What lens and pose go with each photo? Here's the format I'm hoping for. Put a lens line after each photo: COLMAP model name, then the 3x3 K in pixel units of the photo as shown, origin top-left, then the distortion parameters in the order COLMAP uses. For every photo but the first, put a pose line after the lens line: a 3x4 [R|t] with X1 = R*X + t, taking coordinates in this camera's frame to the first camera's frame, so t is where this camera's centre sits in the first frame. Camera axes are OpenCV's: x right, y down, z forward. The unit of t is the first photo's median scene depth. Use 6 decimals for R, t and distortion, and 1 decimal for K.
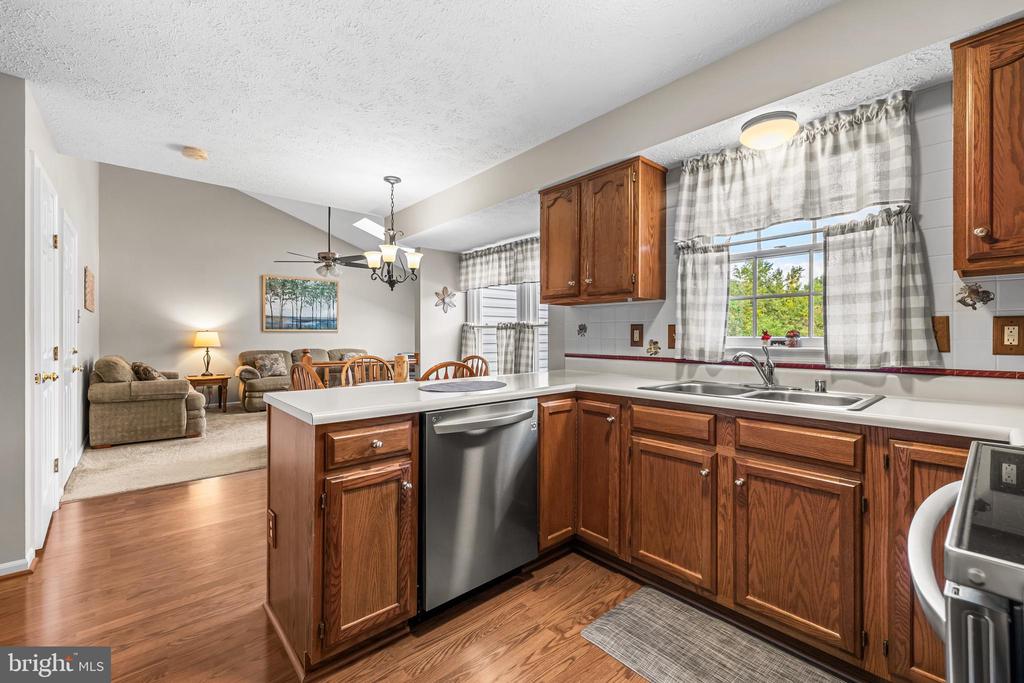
lens RADIAL K [[430.7, 0, 511.2], [0, 430.7, 336.4], [0, 0, 1]] dist [-0.000648, -0.000013]
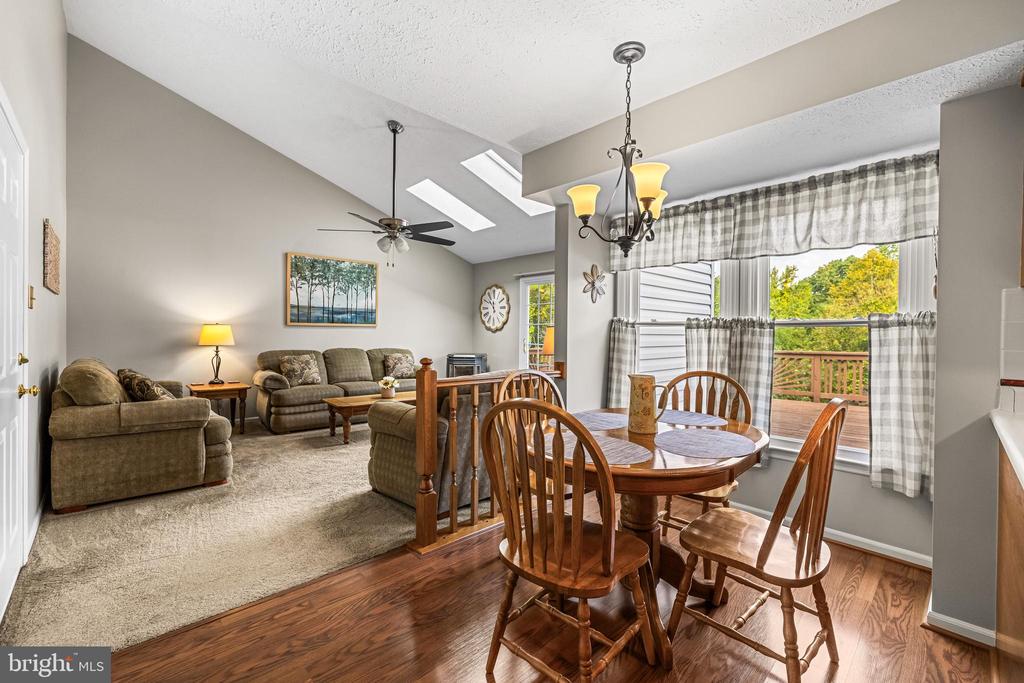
lens RADIAL K [[430.7, 0, 510.6], [0, 430.7, 337.7], [0, 0, 1]] dist [-0.000648, -0.000013]
pose [[0.999110, 0.011996, 0.040439, -0.315188], [-0.012498, 0.999848, 0.012182, -0.006130], [-0.040287, -0.012677, 0.999108, 0.324359]]
